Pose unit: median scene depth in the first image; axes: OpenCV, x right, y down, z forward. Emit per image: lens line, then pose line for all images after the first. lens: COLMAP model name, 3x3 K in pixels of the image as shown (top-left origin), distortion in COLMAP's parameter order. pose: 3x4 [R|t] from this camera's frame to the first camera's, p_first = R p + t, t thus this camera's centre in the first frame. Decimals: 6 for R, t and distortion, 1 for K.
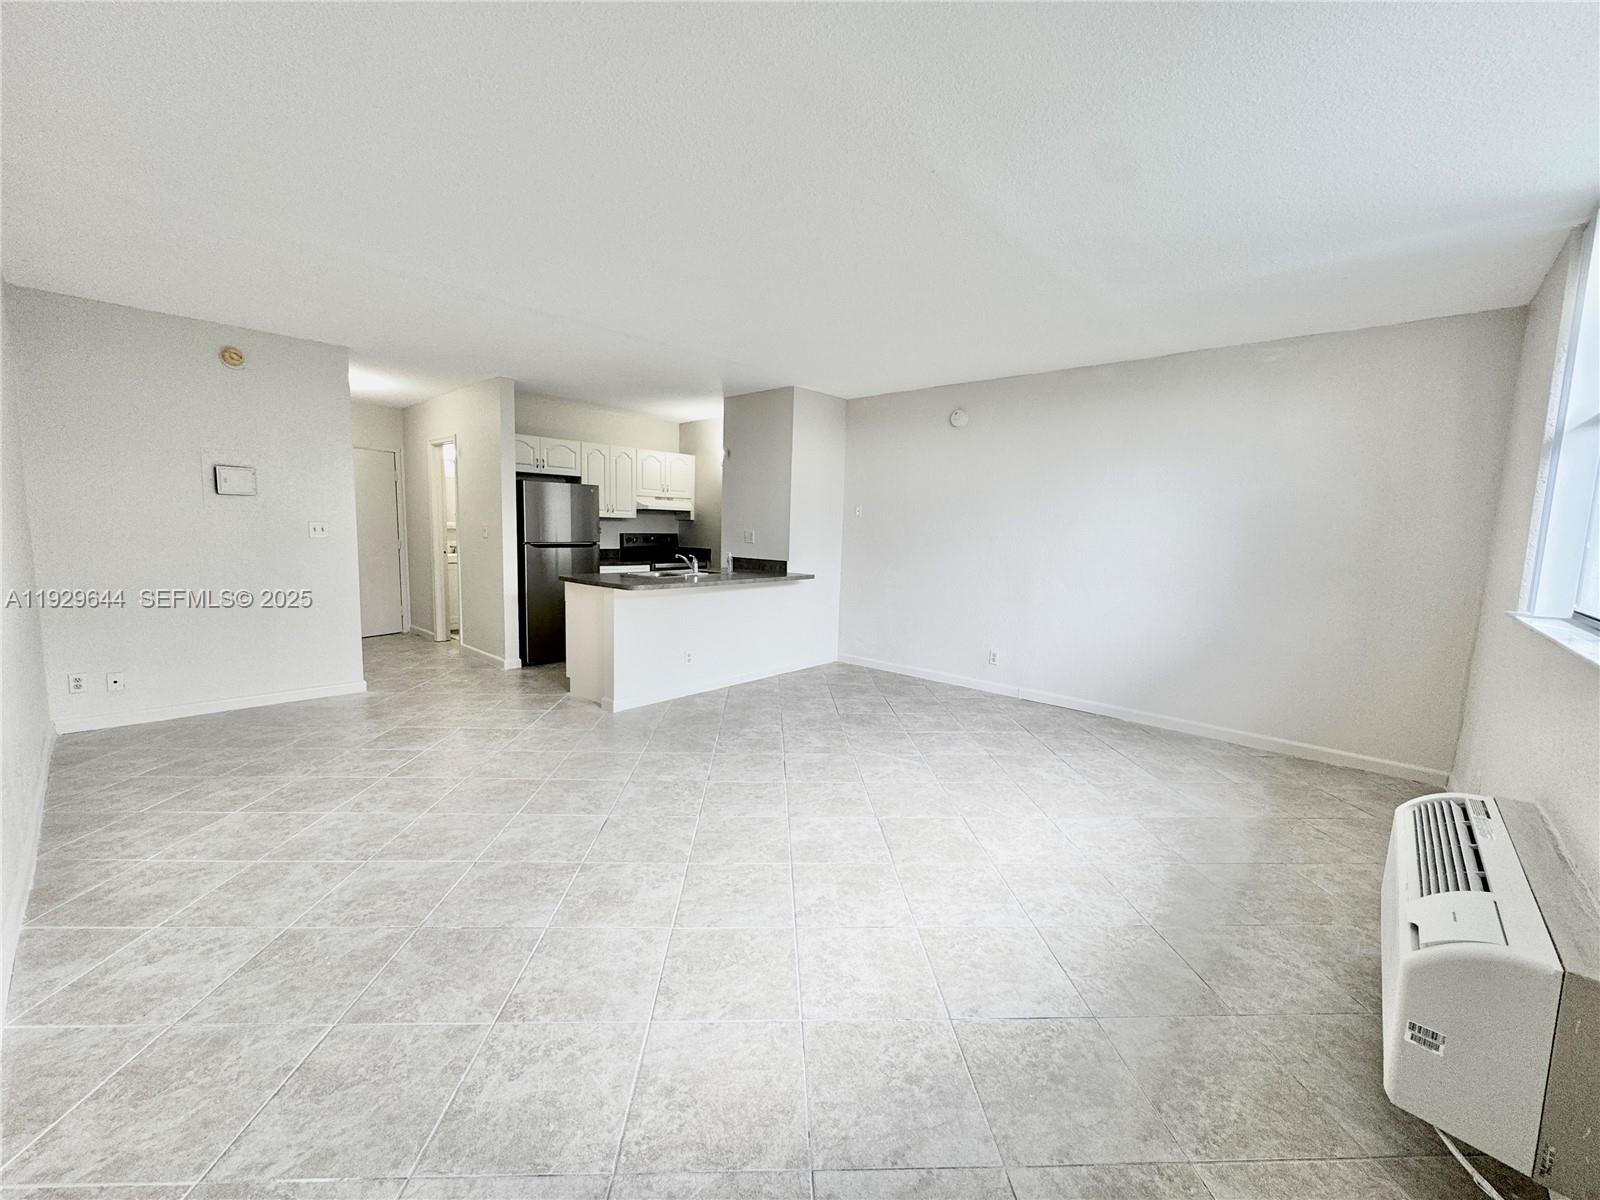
lens RADIAL K [[641.7, 0, 800.0], [0, 641.7, 600.0], [0, 0, 1]] dist [-0.001749, -0.000189]
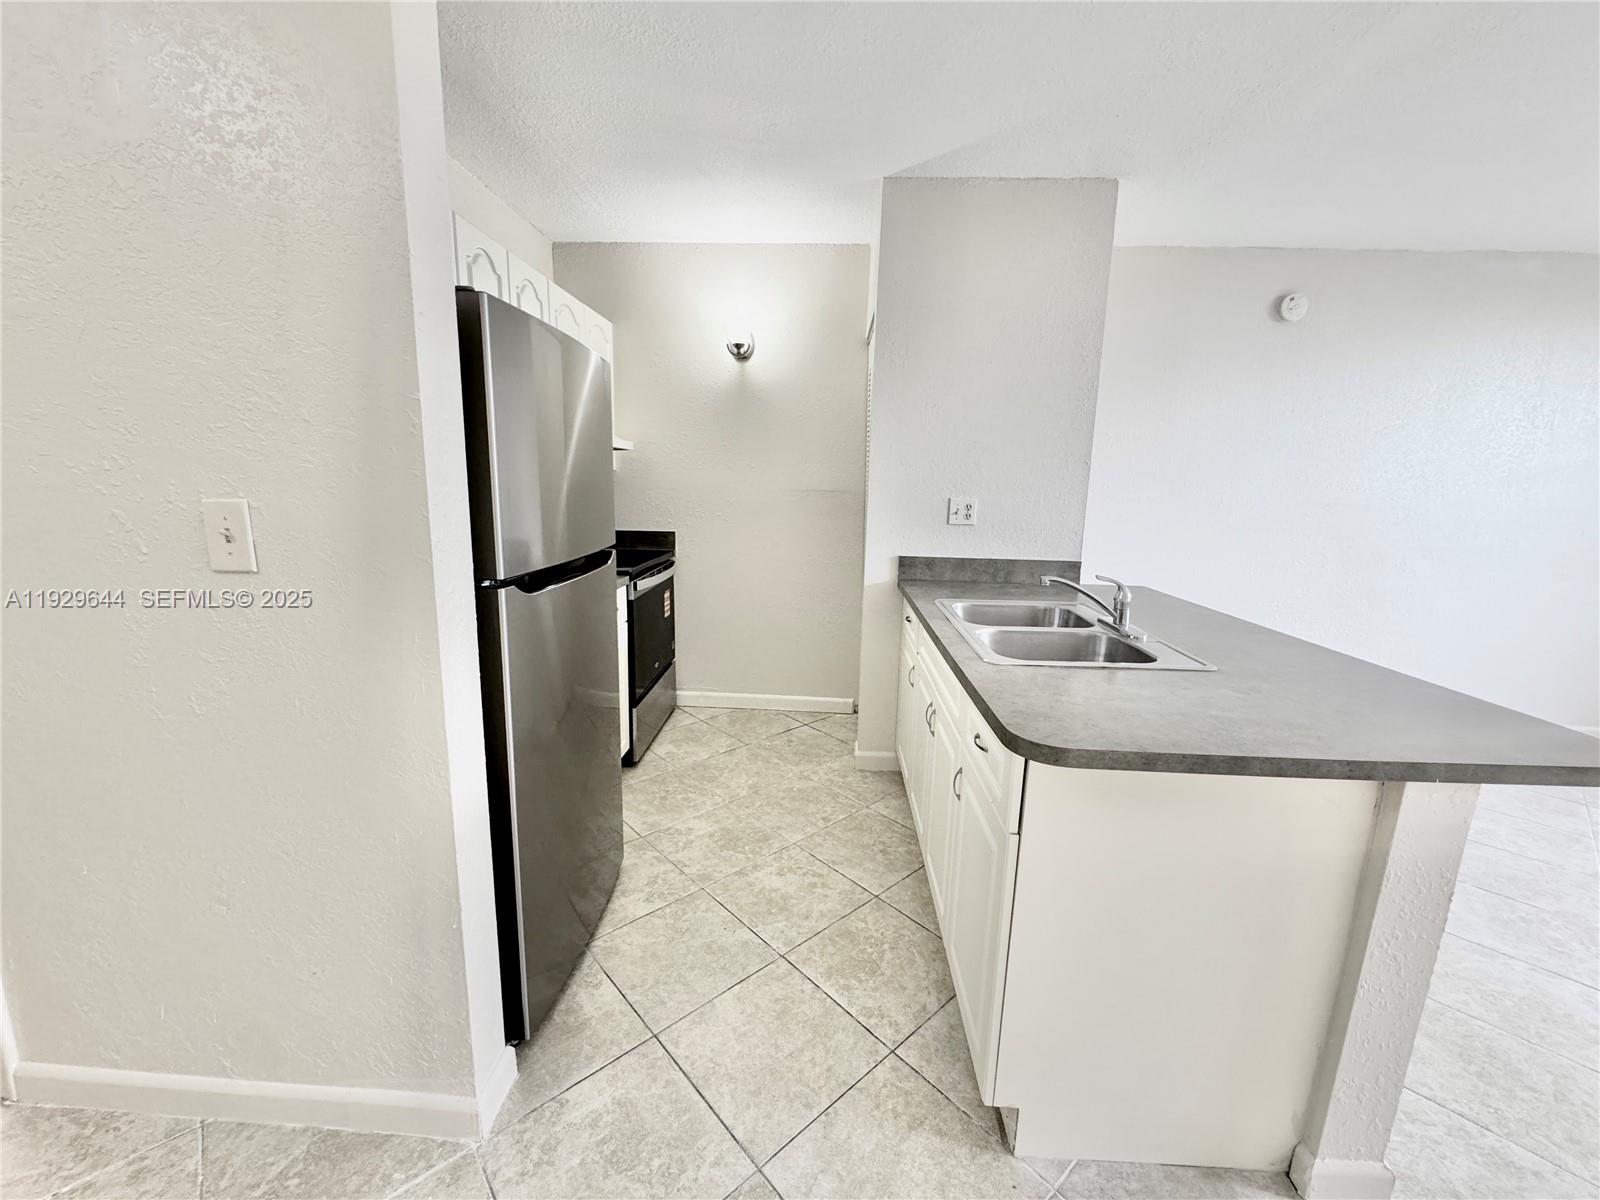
lens RADIAL K [[641.7, 0, 800.0], [0, 641.7, 600.0], [0, 0, 1]] dist [-0.001749, -0.000189]
pose [[0.768158, -0.123664, 0.628204, -0.493654], [0.069163, 0.991456, 0.110600, -0.100511], [-0.636513, -0.041509, 0.770148, 0.759113]]
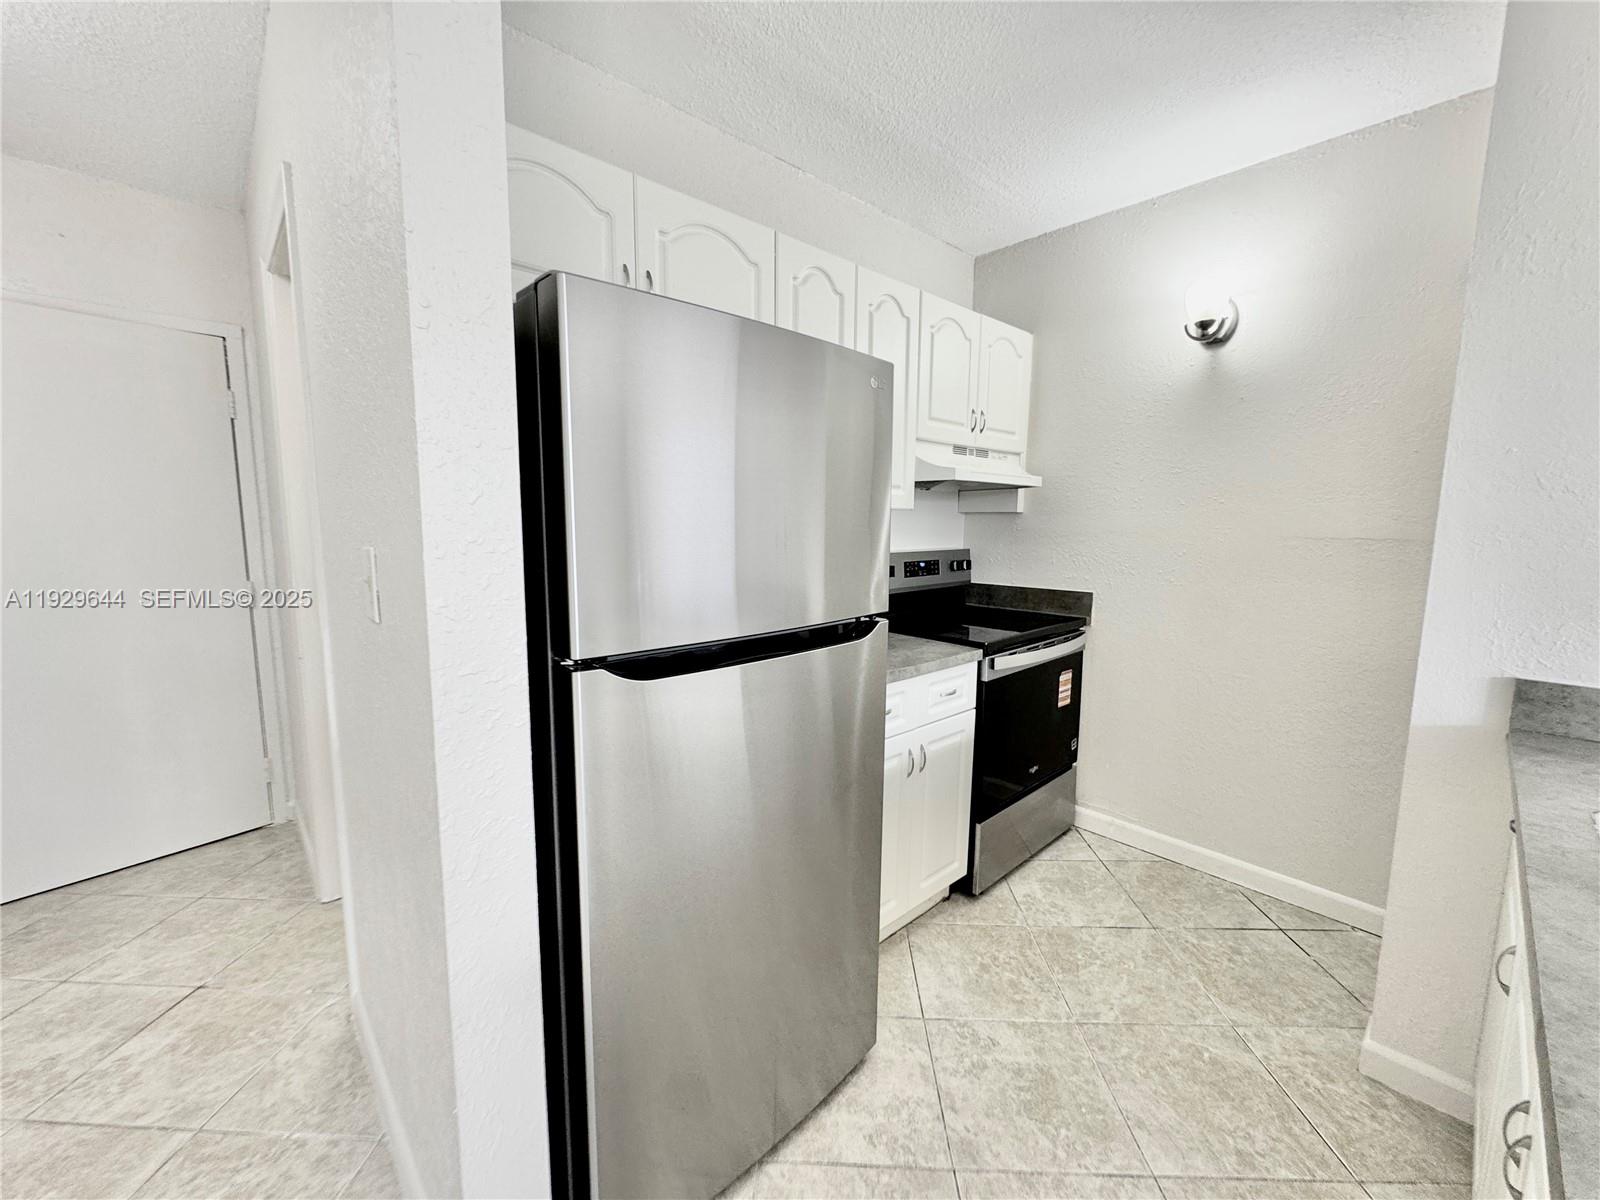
lens RADIAL K [[641.7, 0, 800.0], [0, 641.7, 600.0], [0, 0, 1]] dist [-0.001749, -0.000189]
pose [[0.996684, -0.006567, -0.081104, -0.359016], [0.007320, 0.999933, 0.008983, -0.106433], [0.081040, -0.009547, 0.996665, 0.841345]]
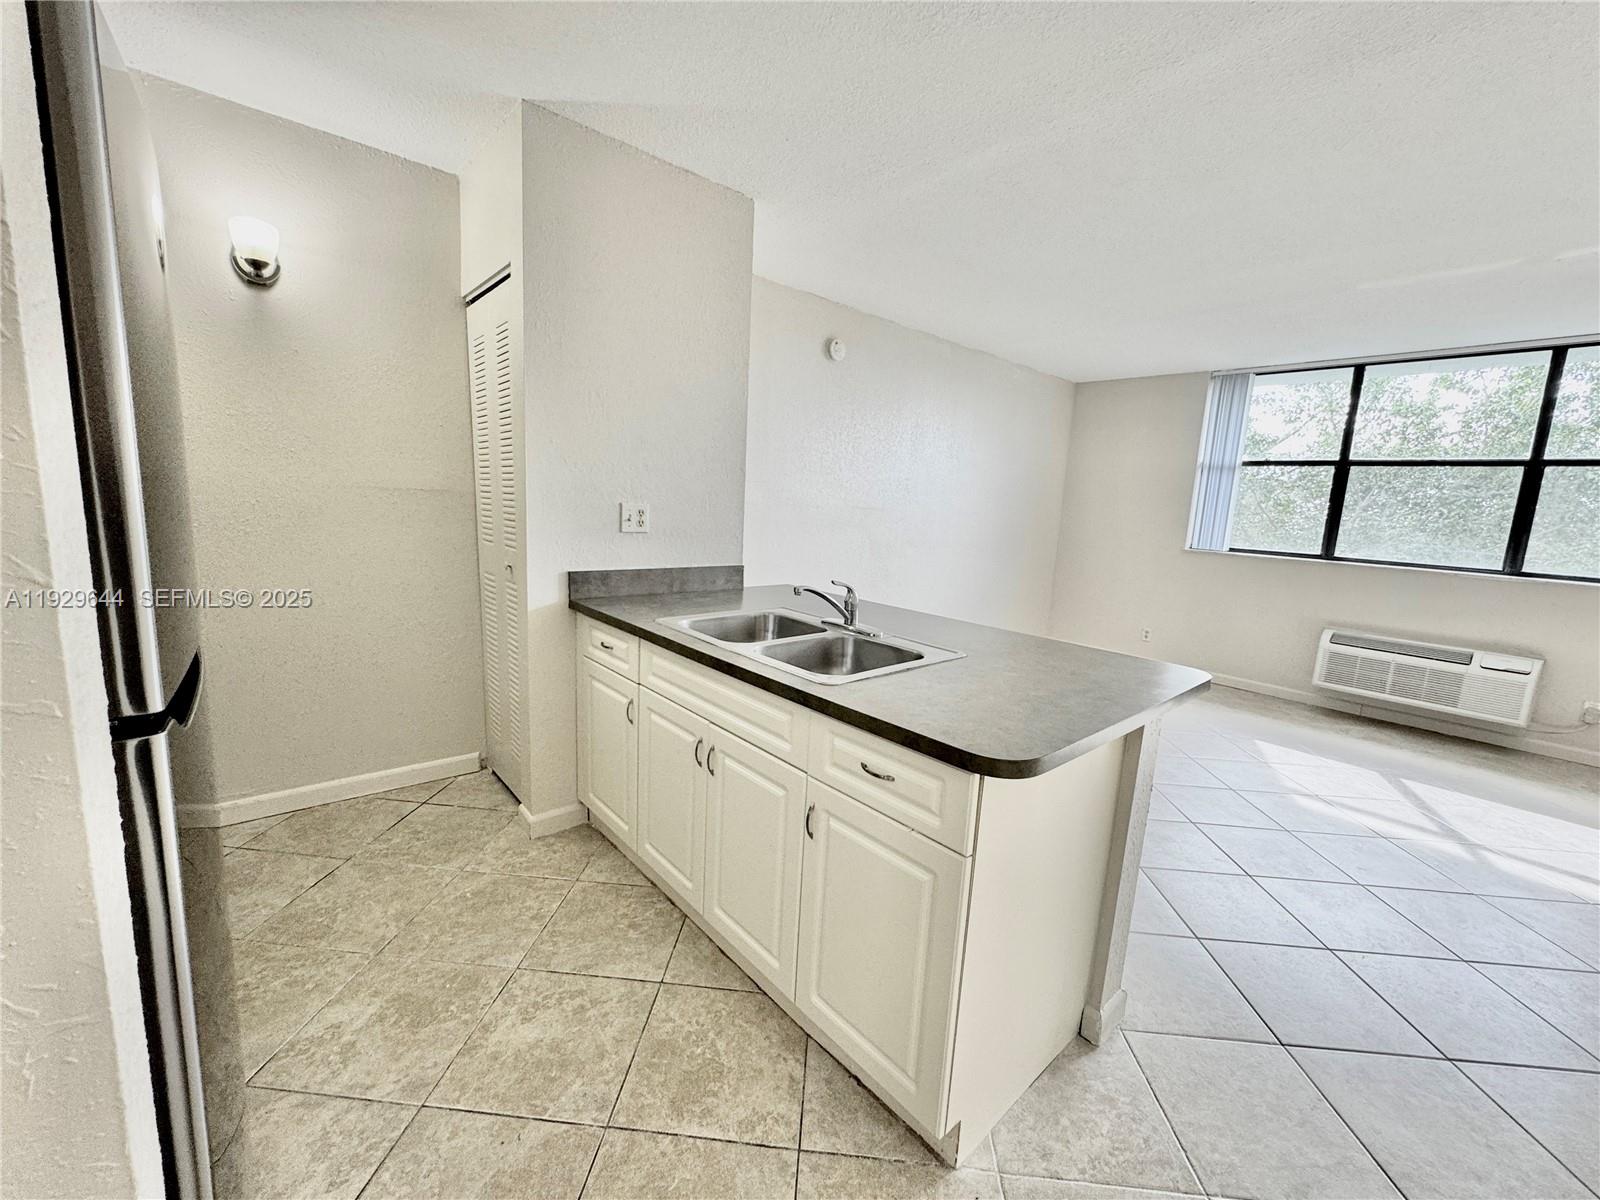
lens RADIAL K [[638.9, 0, 800.1], [0, 638.9, 601.7], [0, 0, 1]] dist [-0.003391, -0.000342]
pose [[0.110219, -0.177278, 0.977970, -0.509008], [0.066492, 0.983075, 0.170710, -0.115396], [-0.991681, 0.046212, 0.120141, 0.896856]]
